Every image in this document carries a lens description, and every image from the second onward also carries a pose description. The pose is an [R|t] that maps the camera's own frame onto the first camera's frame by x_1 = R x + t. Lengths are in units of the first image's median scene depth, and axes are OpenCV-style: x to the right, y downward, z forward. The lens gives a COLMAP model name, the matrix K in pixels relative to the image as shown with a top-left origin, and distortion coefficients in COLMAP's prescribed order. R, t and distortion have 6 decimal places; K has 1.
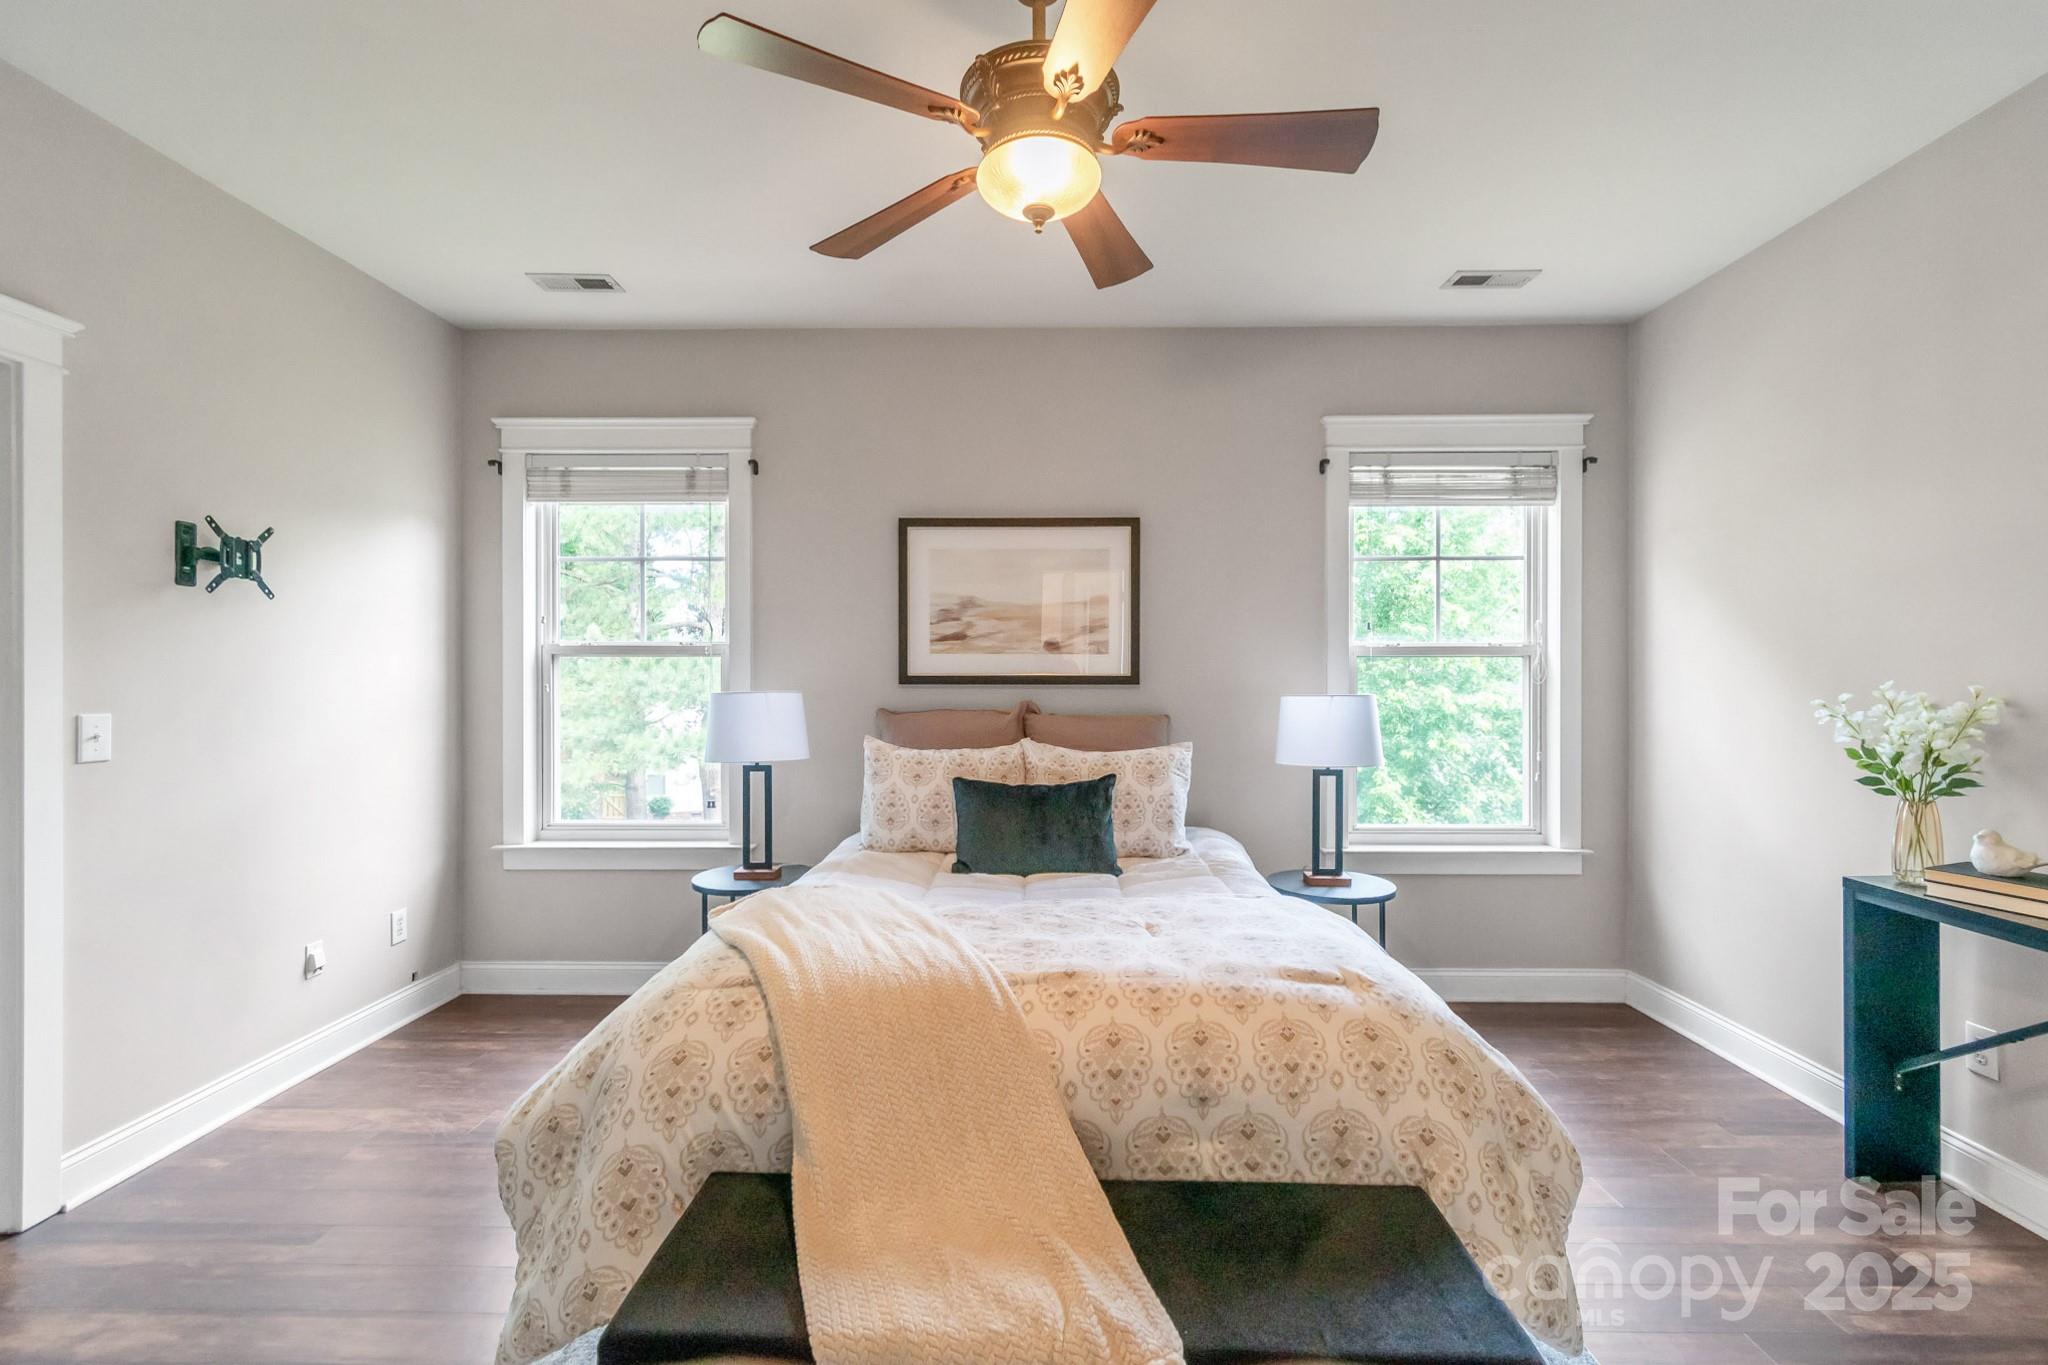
lens RADIAL K [[915.5, 0, 1024.0], [0, 915.5, 682.5], [0, 0, 1]] dist [0.002048, -0.000005]
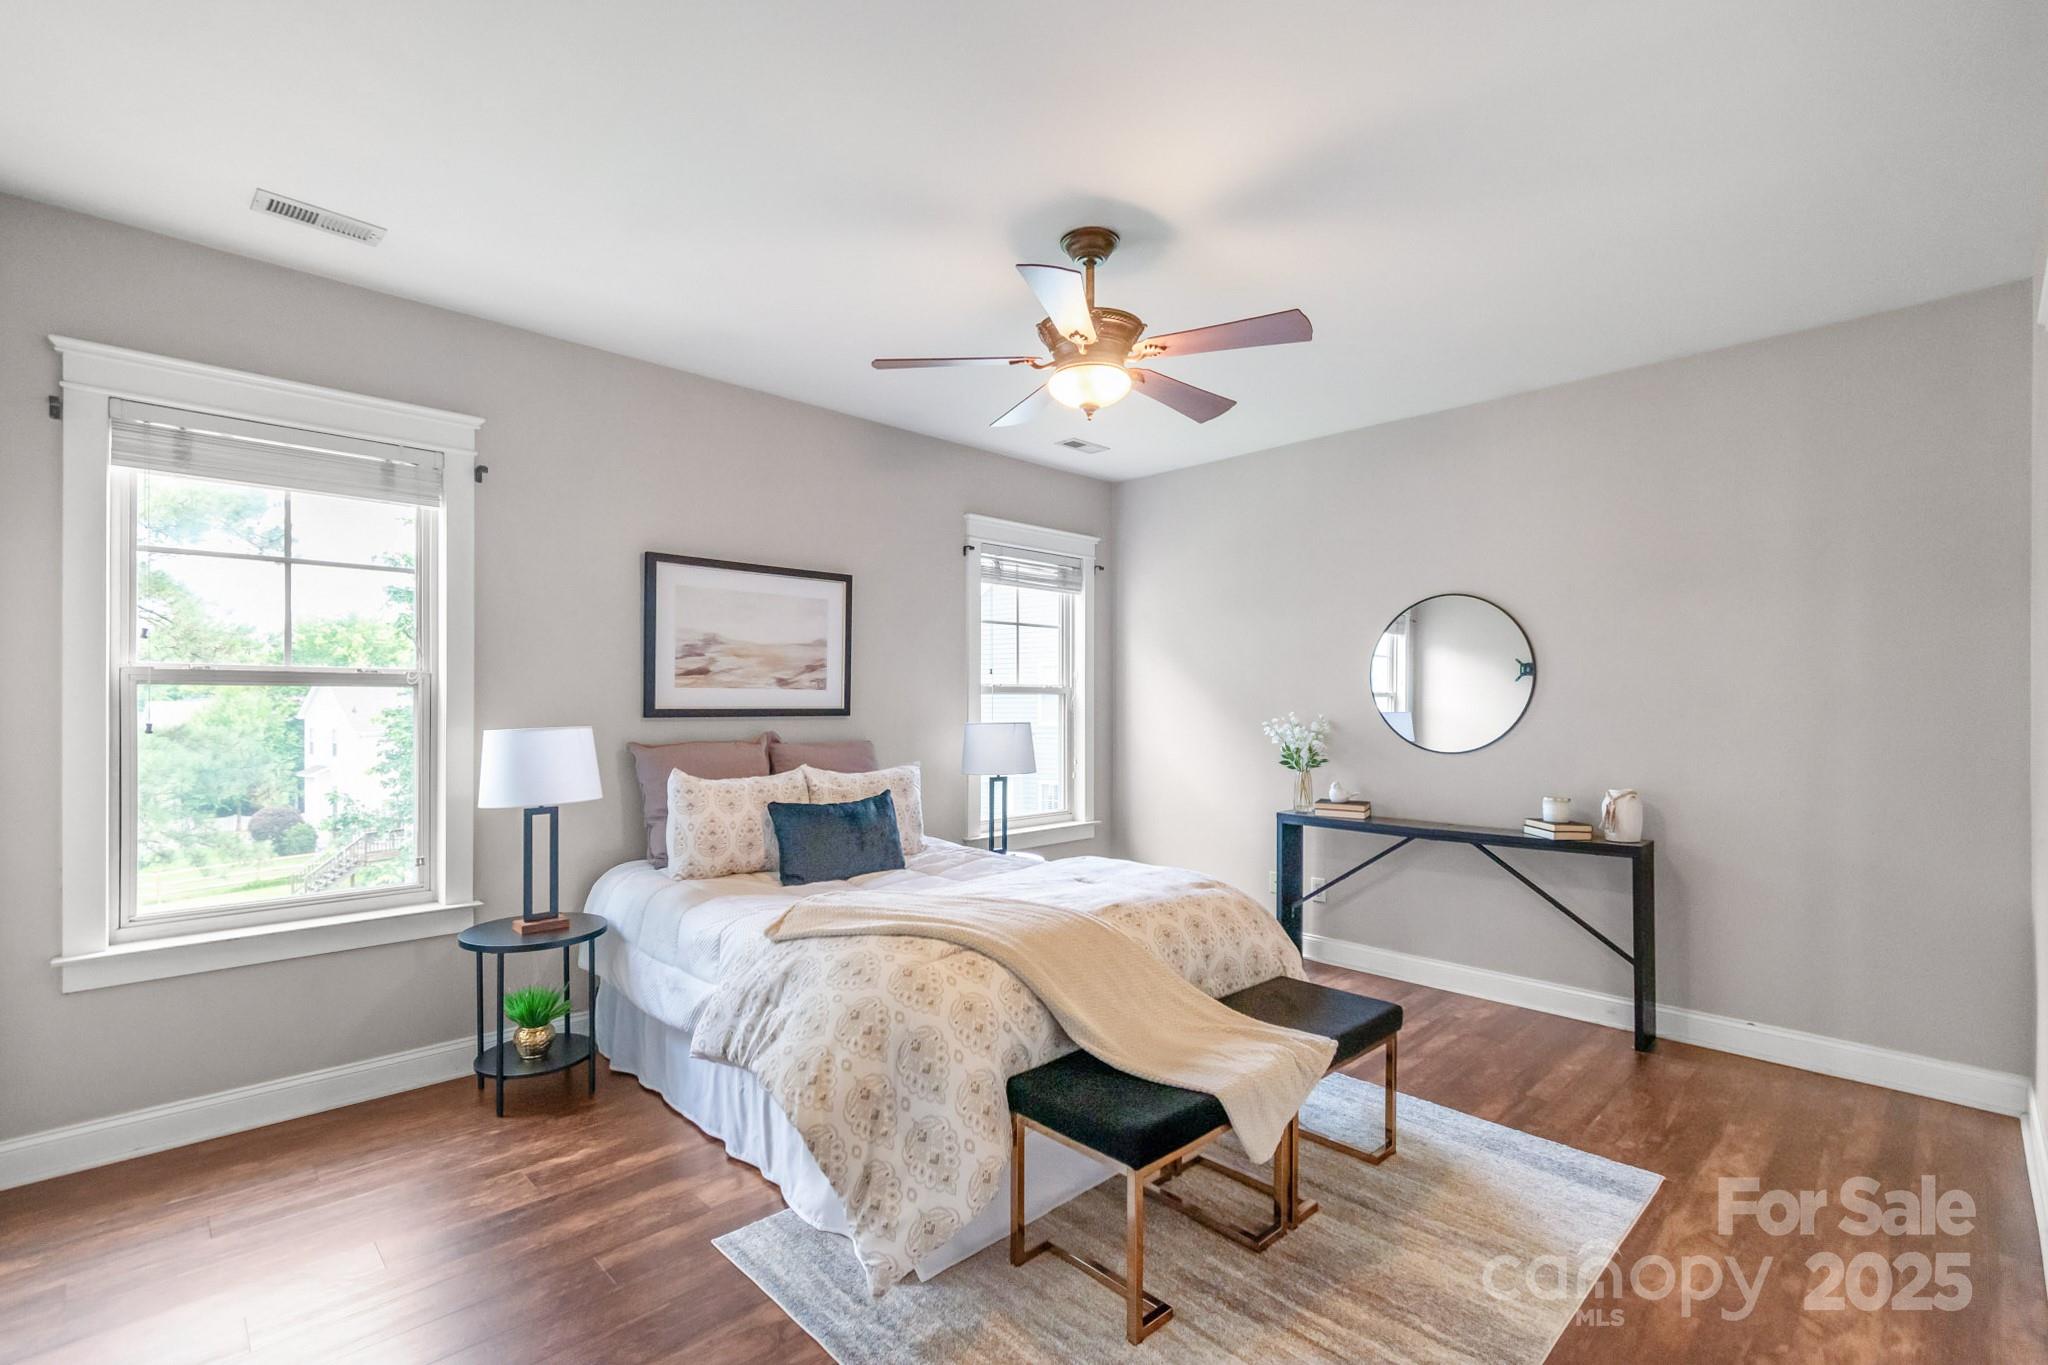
lens RADIAL K [[918.2, 0, 1016.1], [0, 918.2, 703.0], [0, 0, 1]] dist [-0.002412, -0.000207]
pose [[0.706478, 0.001188, 0.707734, -0.622459], [0.002662, 0.999987, -0.004335, -0.009749], [-0.707730, 0.004947, 0.706466, 0.009195]]
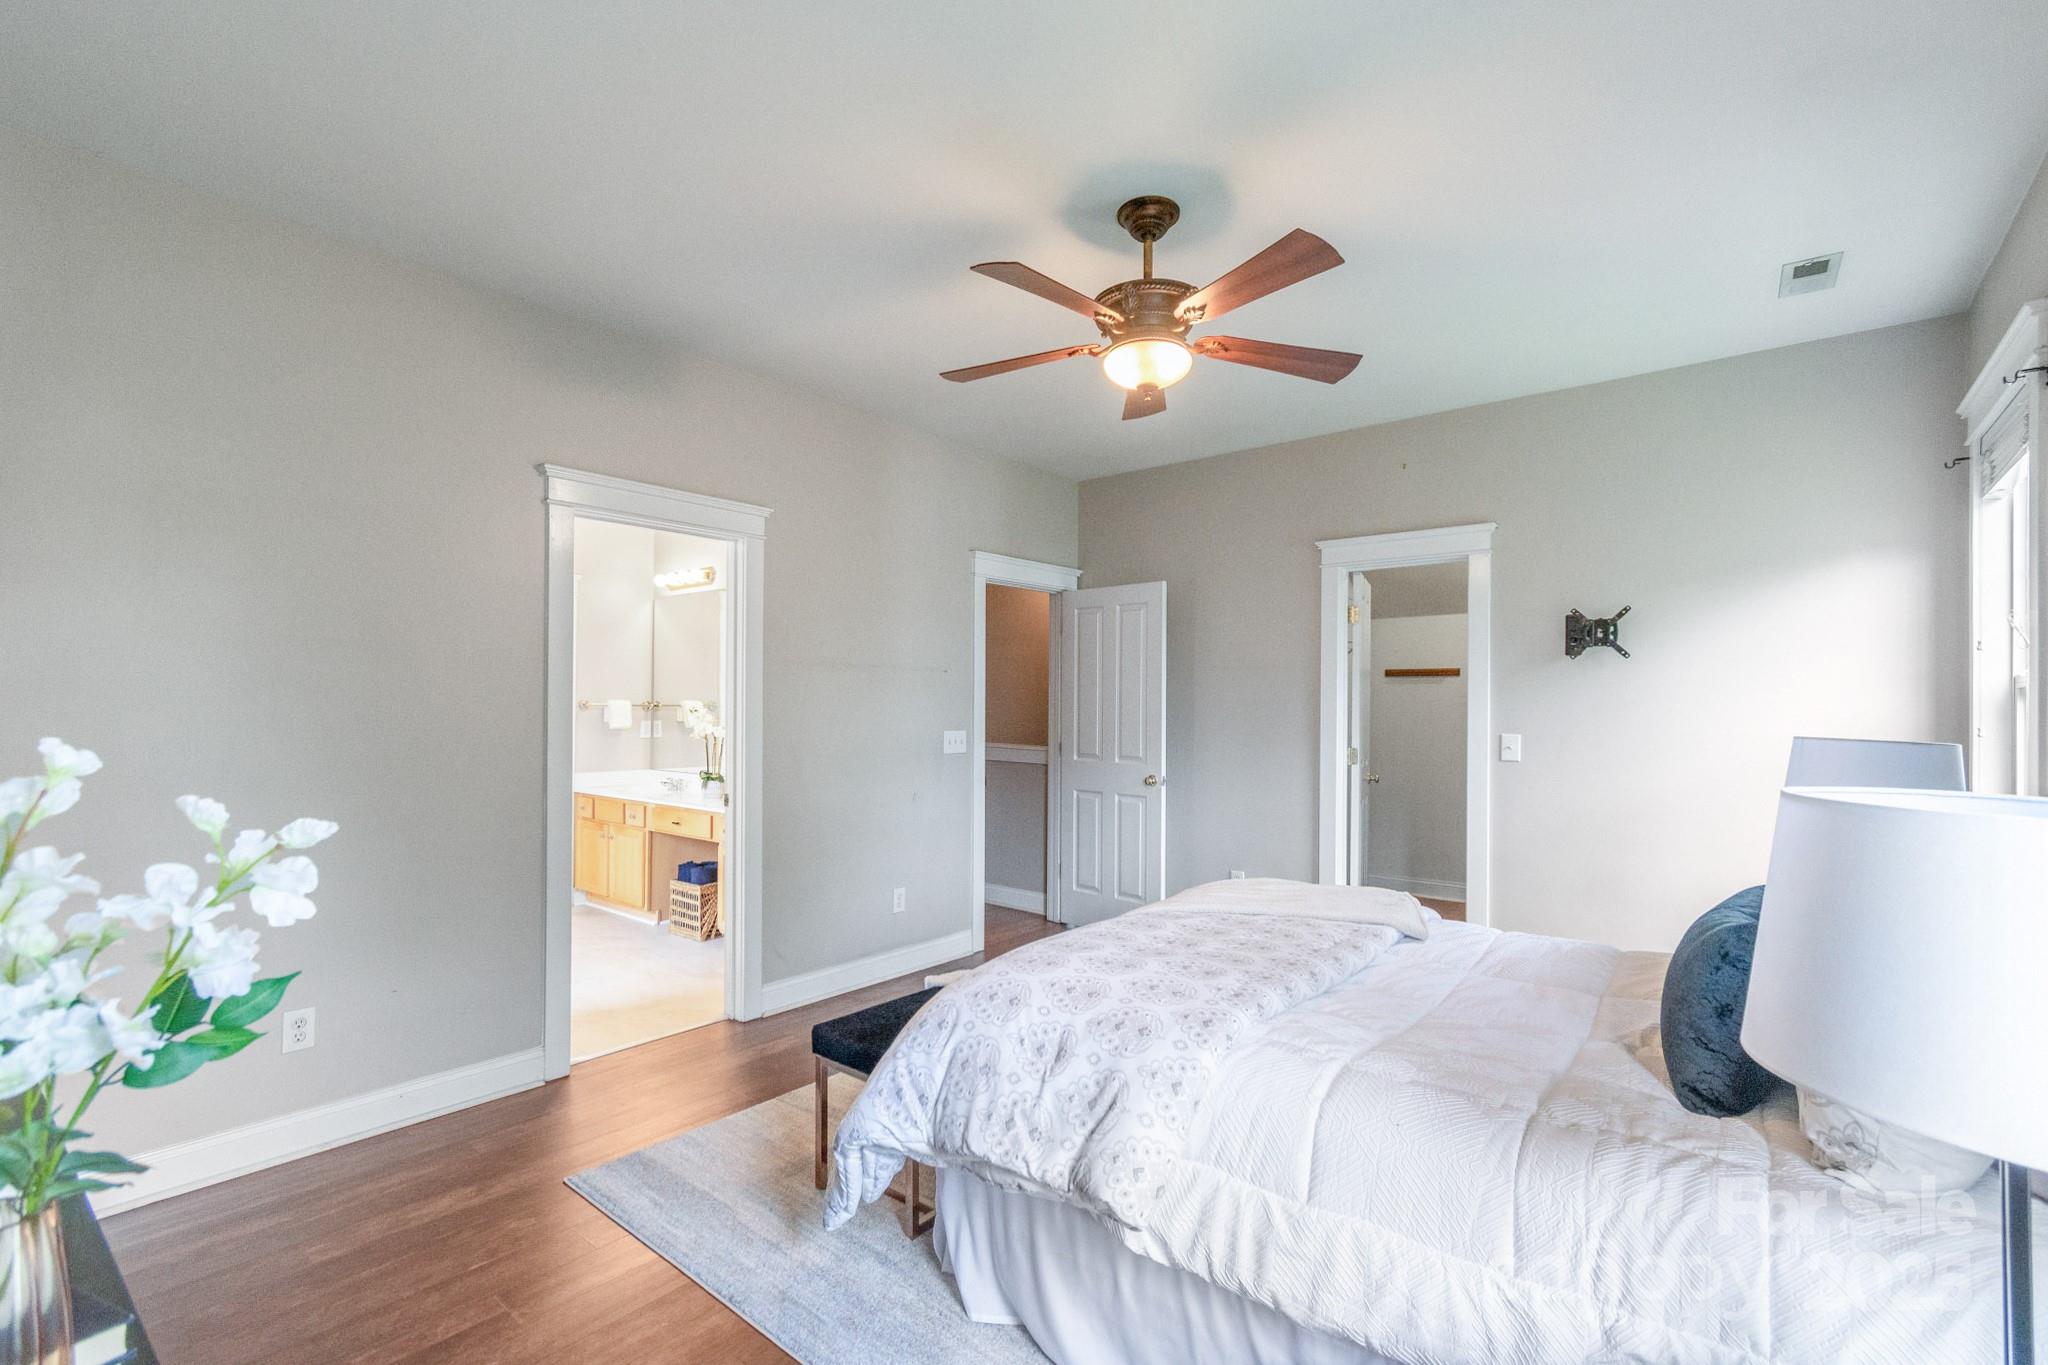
lens RADIAL K [[913.4, 0, 1018.0], [0, 913.4, 689.8], [0, 0, 1]] dist [0.003694, 0.000431]
pose [[-0.622915, -0.018749, -0.782065, 0.682702], [-0.011062, 0.999824, -0.015158, -0.010379], [0.782212, -0.000791, -0.623012, 0.950477]]
